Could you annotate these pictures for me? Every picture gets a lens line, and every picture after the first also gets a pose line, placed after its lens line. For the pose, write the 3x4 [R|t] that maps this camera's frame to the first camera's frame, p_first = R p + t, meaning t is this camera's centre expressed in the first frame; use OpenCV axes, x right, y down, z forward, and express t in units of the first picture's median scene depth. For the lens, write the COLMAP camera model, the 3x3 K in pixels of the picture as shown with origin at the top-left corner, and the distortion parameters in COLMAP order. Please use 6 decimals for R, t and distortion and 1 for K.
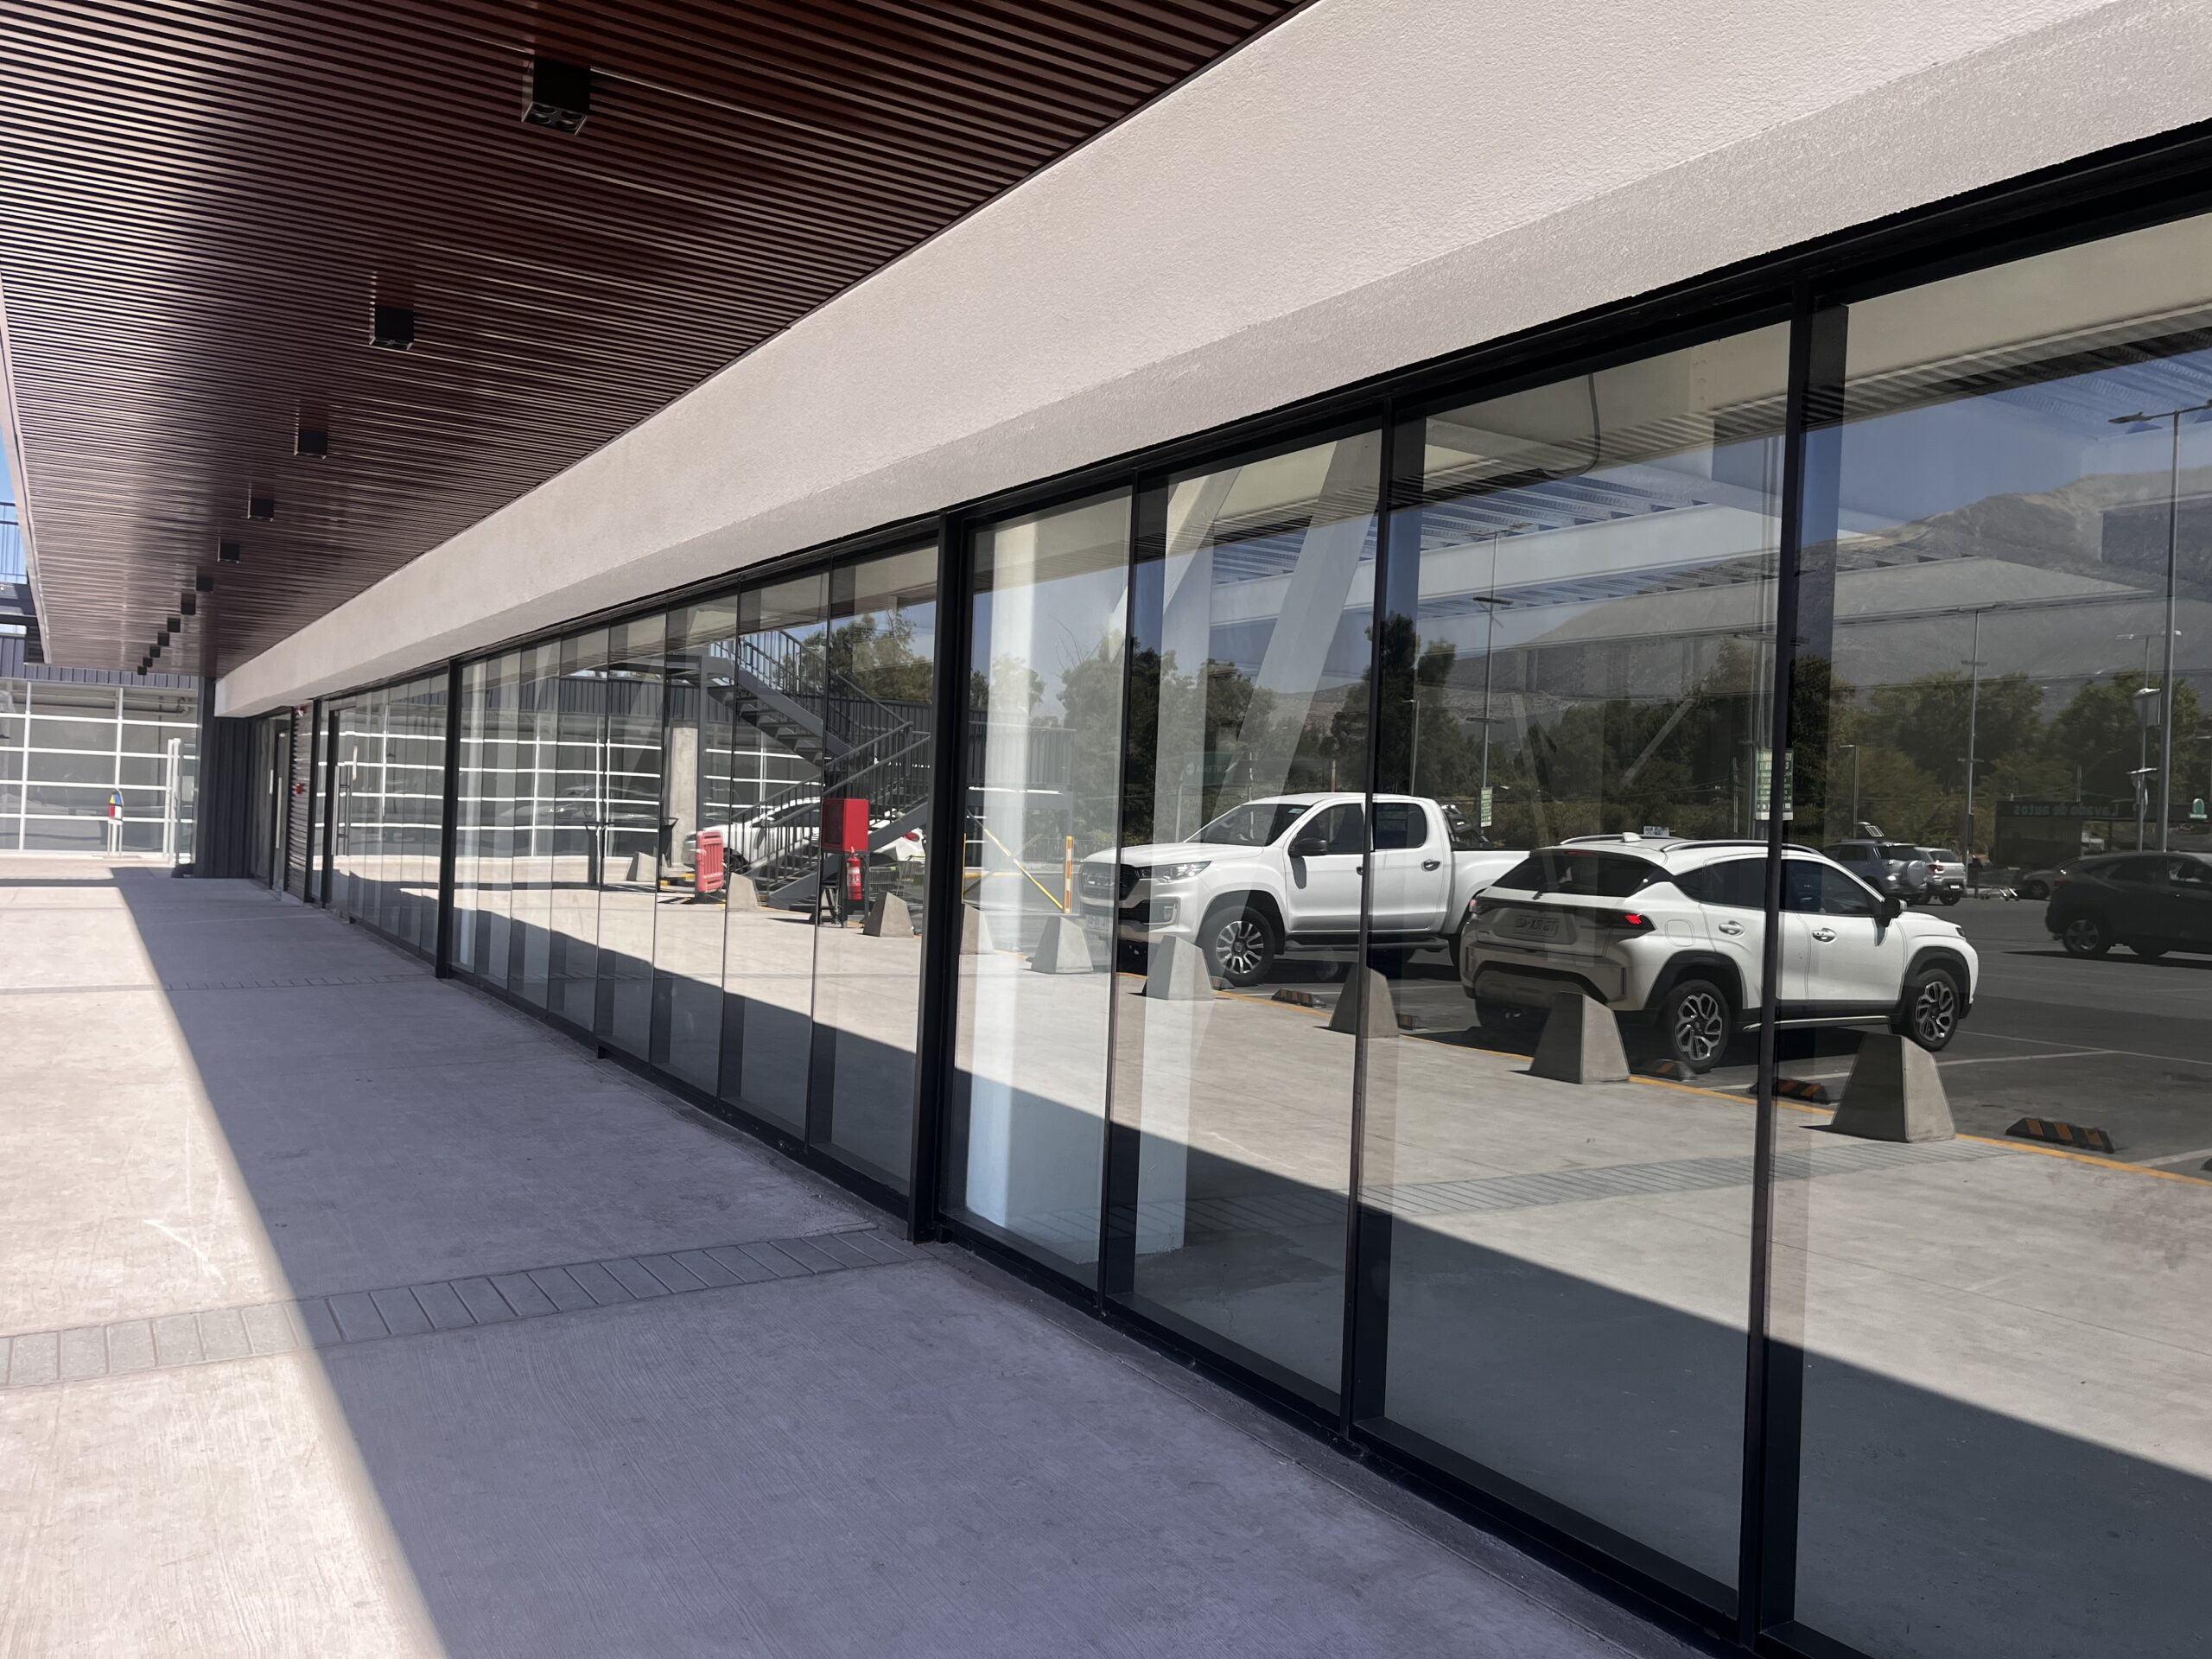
lens RADIAL K [[1642.7, 0, 1101.5], [0, 1642.7, 889.1], [0, 0, 1]] dist [0.048834, -0.052103]
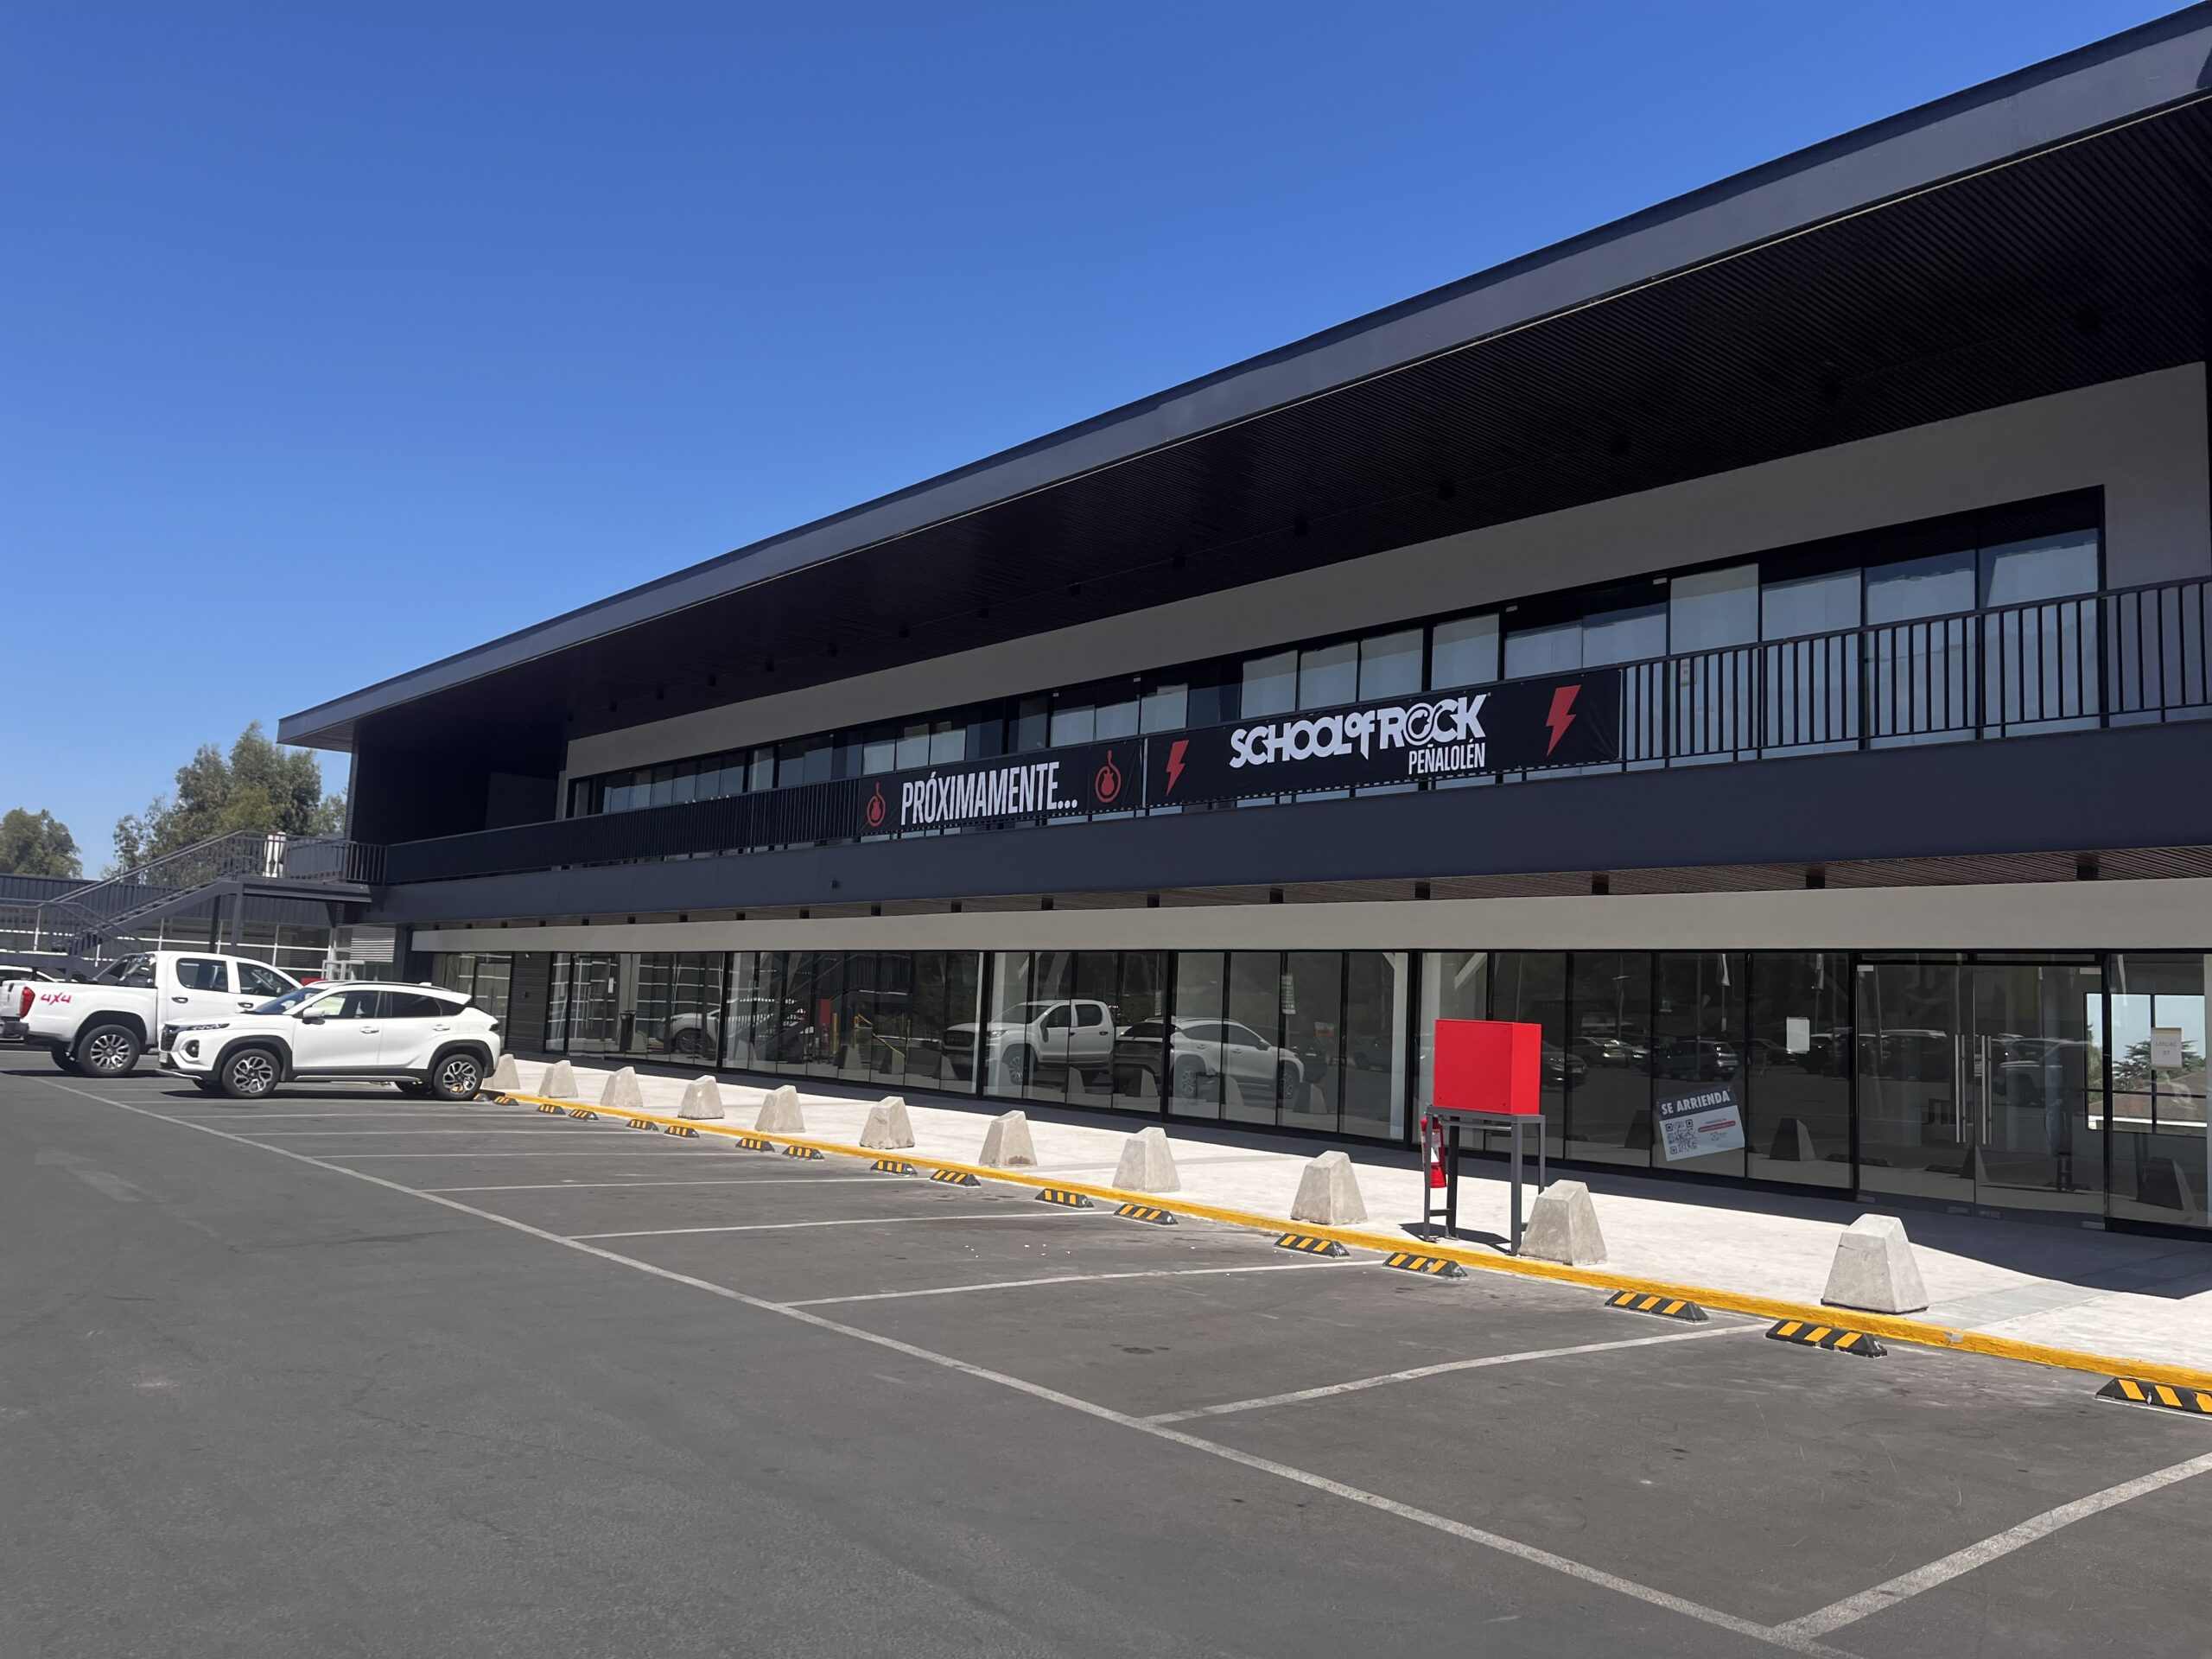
lens RADIAL K [[1642.7, 0, 1101.5], [0, 1642.7, 889.1], [0, 0, 1]] dist [0.048834, -0.052103]
pose [[0.987743, 0.020394, 0.154752, -0.209126], [-0.000788, 0.992067, -0.125710, 0.099340], [-0.156088, 0.124047, 0.979923, -1.670018]]
